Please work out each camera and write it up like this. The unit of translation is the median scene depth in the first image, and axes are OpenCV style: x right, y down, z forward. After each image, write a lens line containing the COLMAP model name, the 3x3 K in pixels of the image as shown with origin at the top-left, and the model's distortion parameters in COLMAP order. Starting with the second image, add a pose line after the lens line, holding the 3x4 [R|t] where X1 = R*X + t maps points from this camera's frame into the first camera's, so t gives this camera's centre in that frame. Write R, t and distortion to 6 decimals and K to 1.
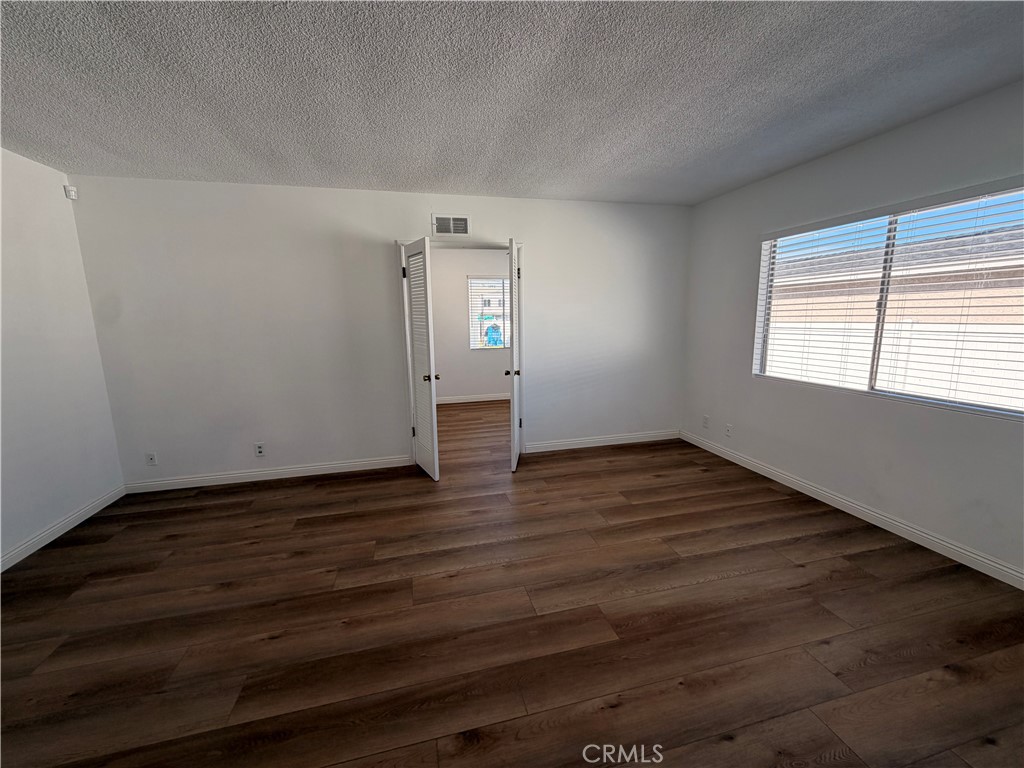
lens RADIAL K [[409.8, 0, 512.0], [0, 409.8, 384.0], [0, 0, 1]] dist [0.000557, -0.000260]
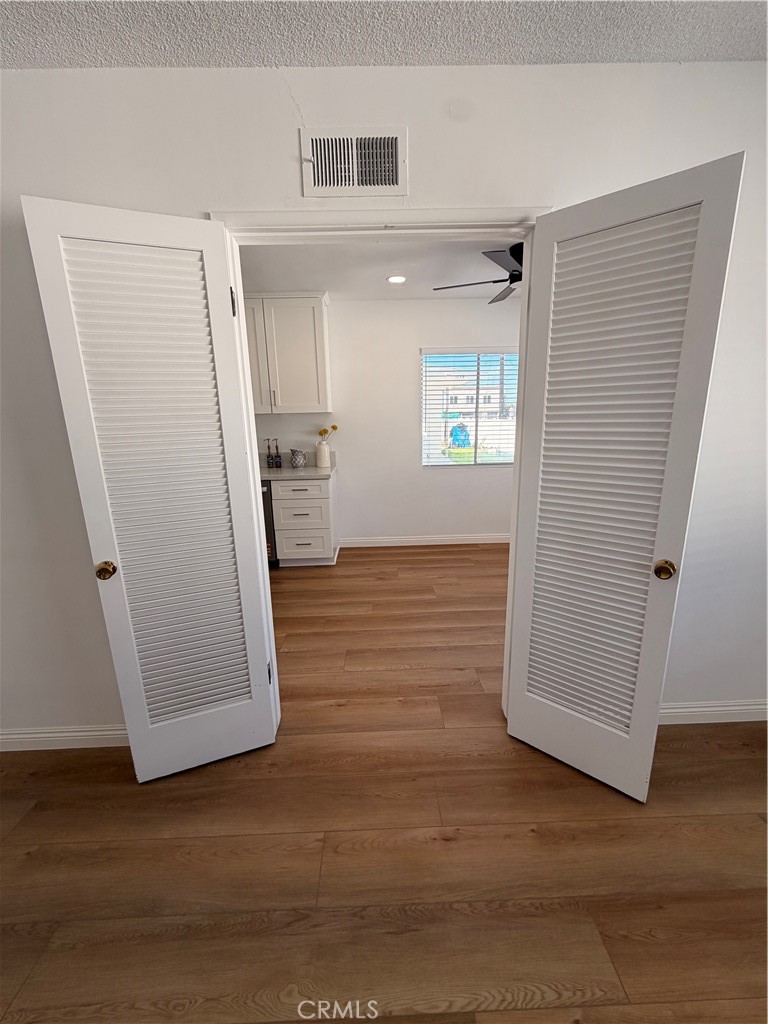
lens RADIAL K [[409.8, 0, 384.0], [0, 409.8, 512.0], [0, 0, 1]] dist [0.000557, -0.000260]
pose [[0.975118, 0.044349, -0.217205, -0.016261], [-0.029200, 0.996943, 0.072465, -0.059577], [0.219754, -0.064319, 0.973433, 0.367012]]
